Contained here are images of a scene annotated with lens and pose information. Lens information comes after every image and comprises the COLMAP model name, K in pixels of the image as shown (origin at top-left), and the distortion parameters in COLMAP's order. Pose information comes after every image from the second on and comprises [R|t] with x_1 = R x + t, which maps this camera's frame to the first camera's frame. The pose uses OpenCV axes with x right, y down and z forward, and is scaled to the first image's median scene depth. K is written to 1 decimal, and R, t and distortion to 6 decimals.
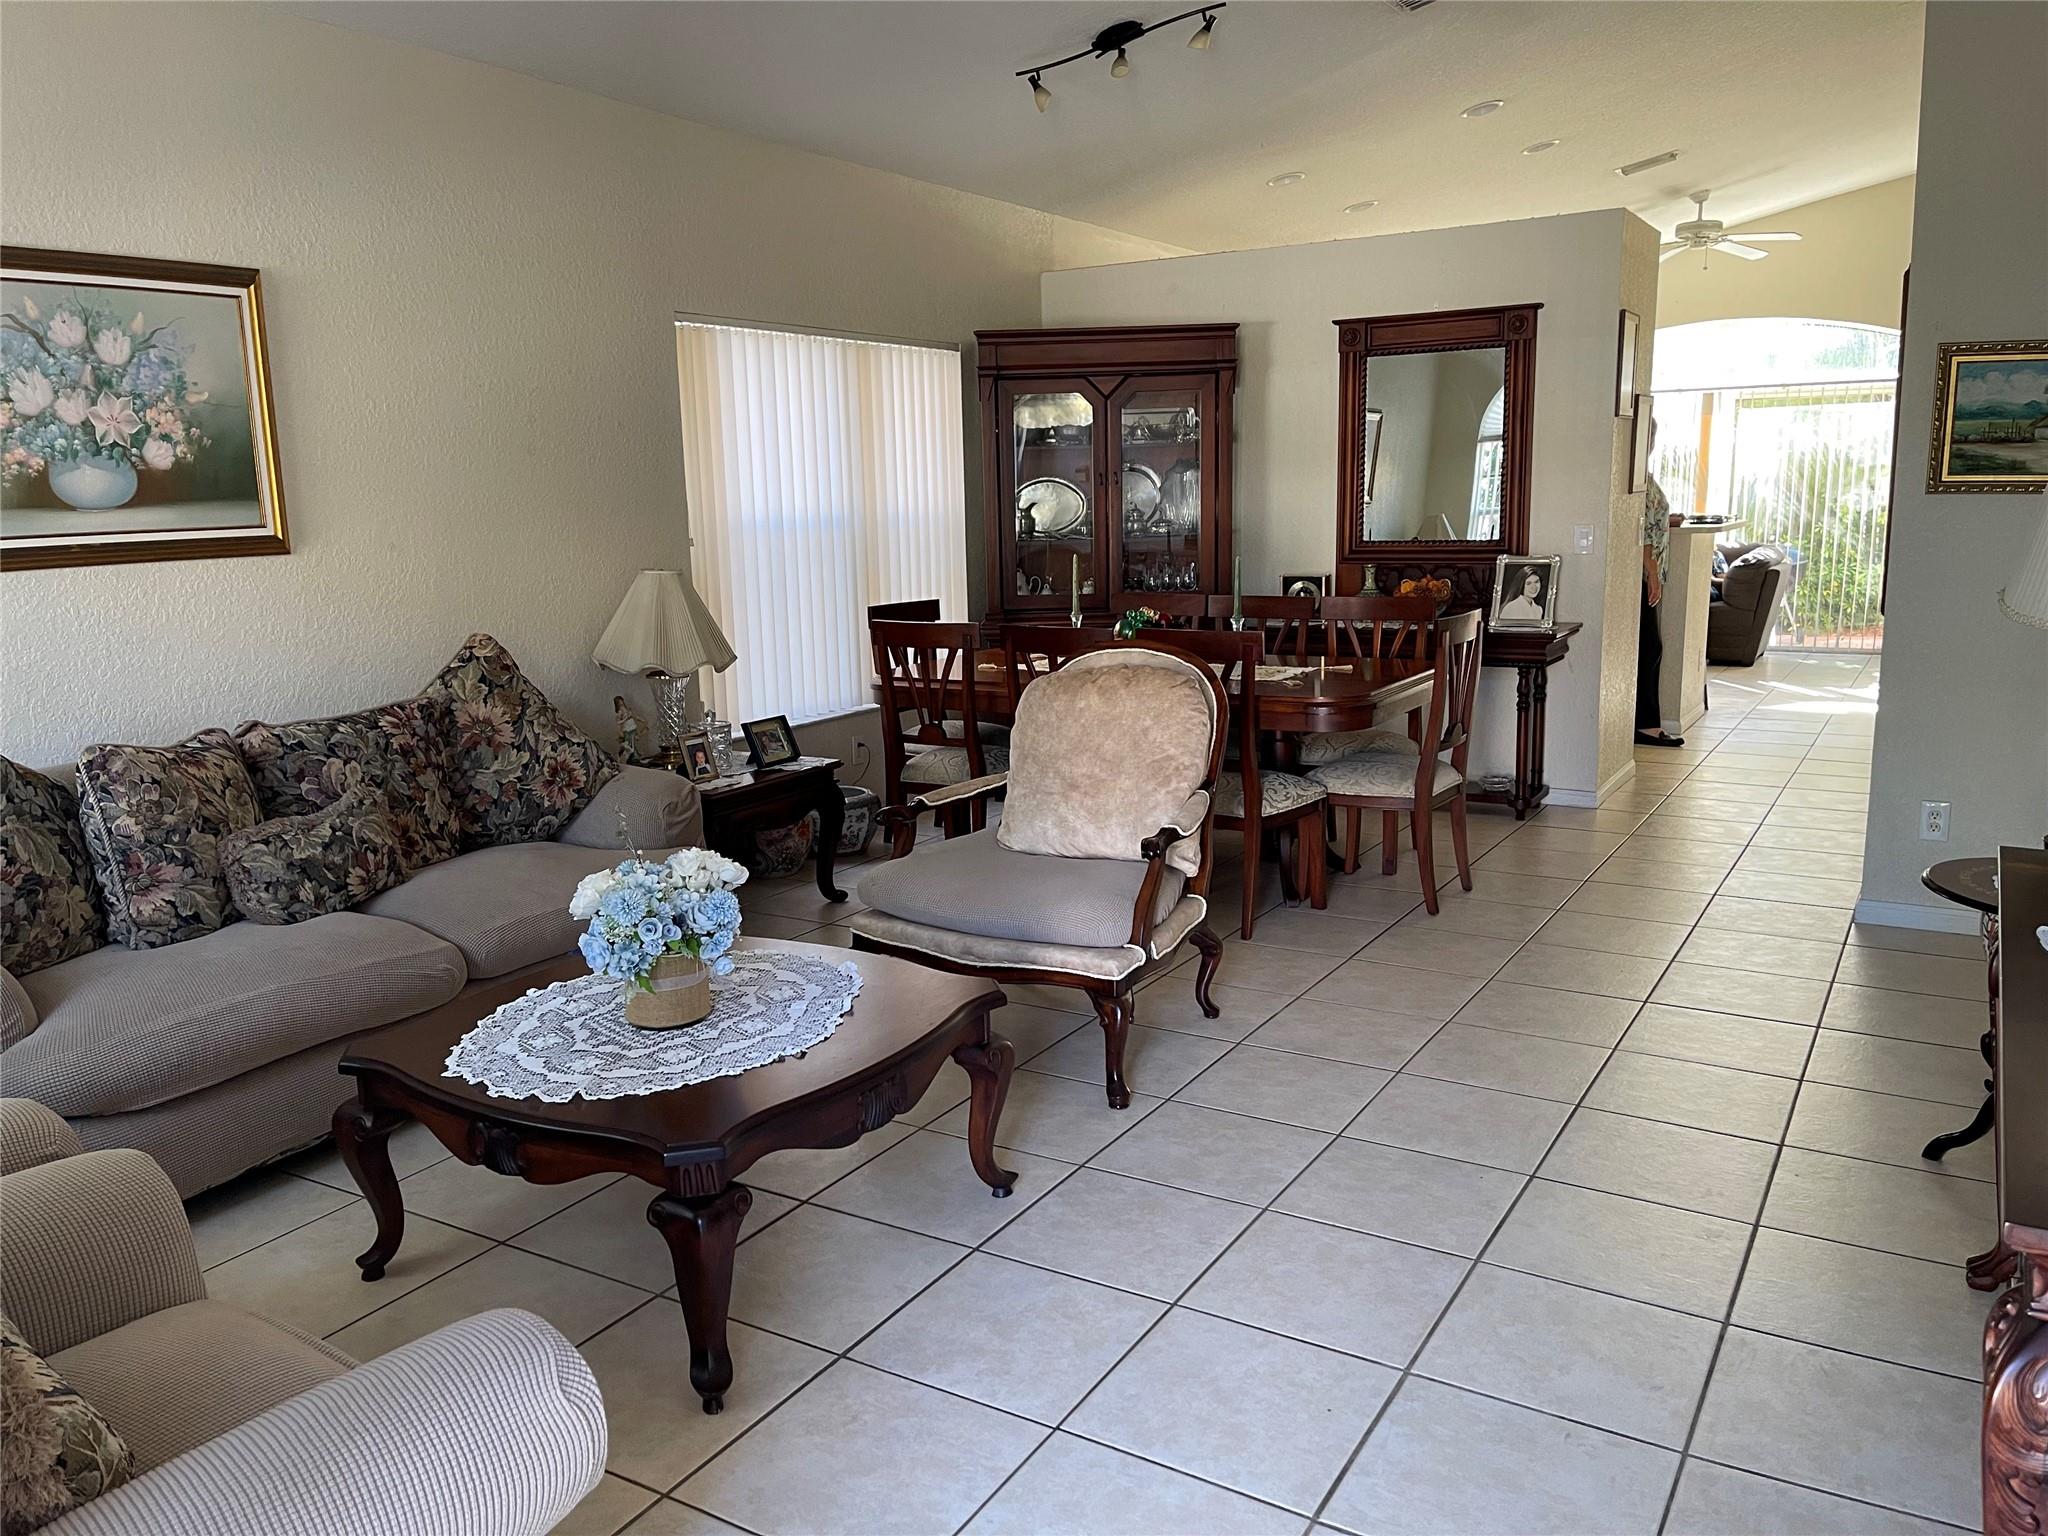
lens RADIAL K [[1456.3, 0, 1024.0], [0, 1456.3, 768.0], [0, 0, 1]] dist [0.003720, -0.003578]
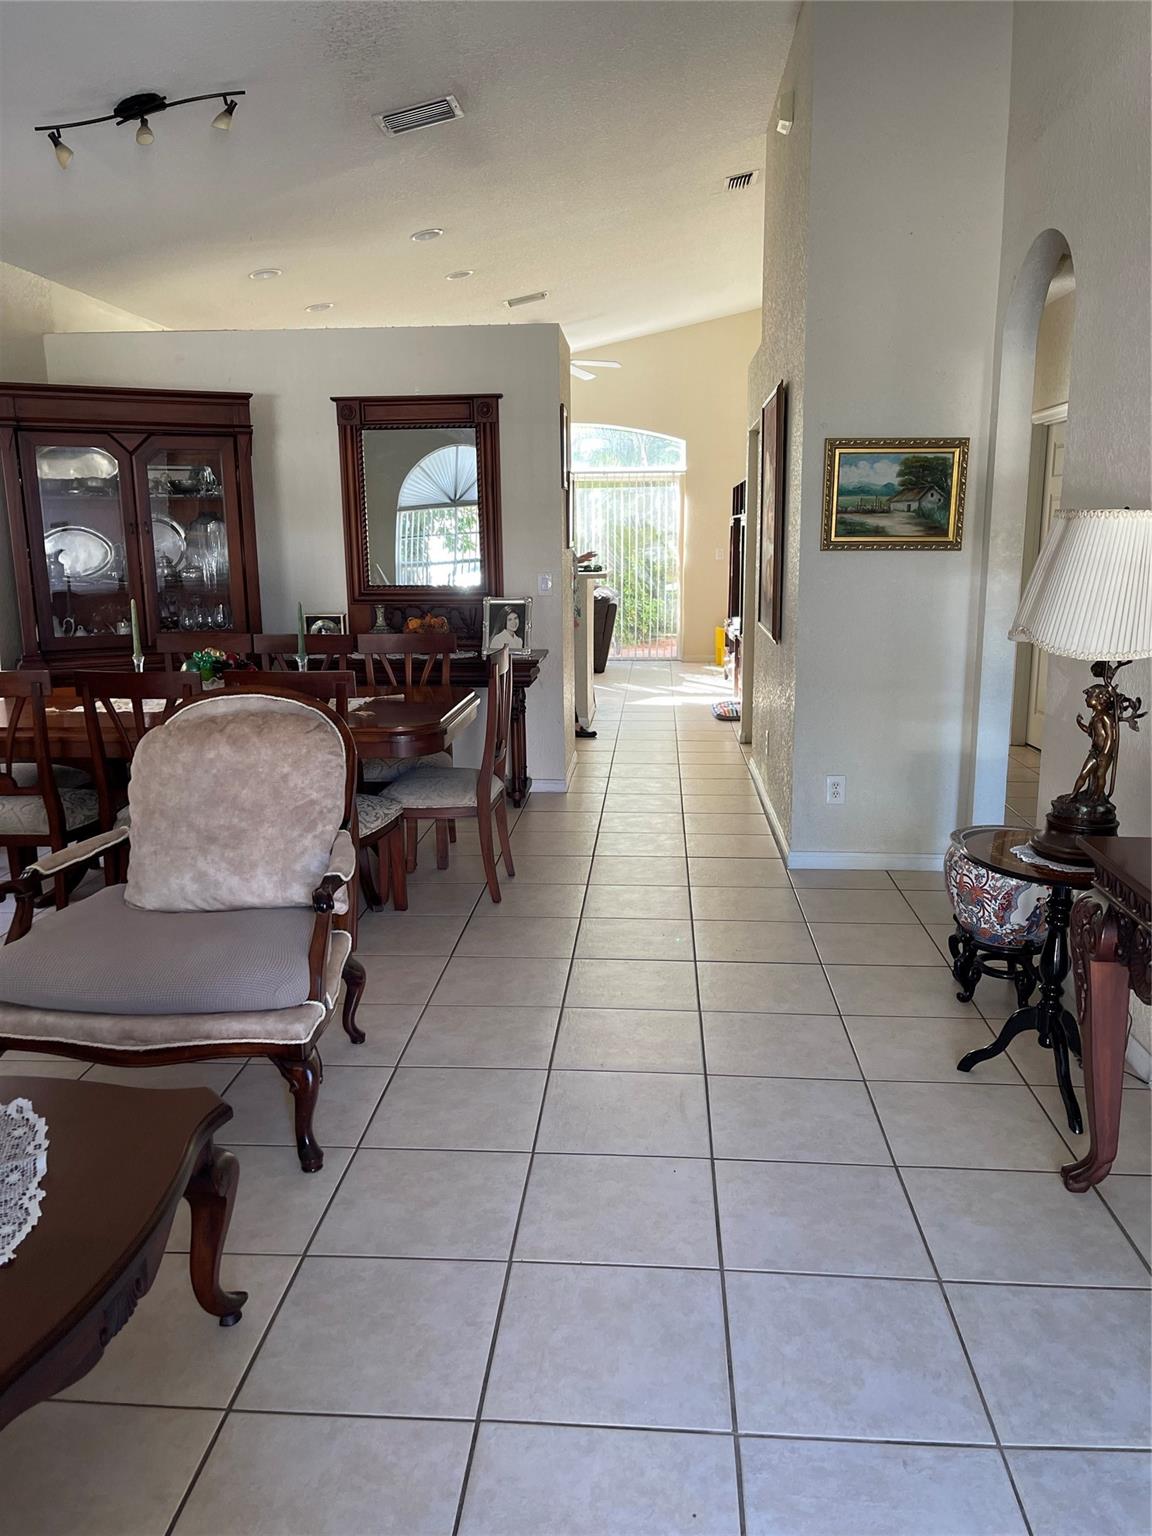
lens RADIAL K [[1125.7, 0, 576.0], [0, 1125.7, 768.0], [0, 0, 1]] dist [0.060660, -0.097026]
pose [[0.893171, -0.075550, 0.443327, -0.057828], [0.072227, 0.997090, 0.024403, -0.025612], [-0.443880, 0.010224, 0.896028, 0.144992]]
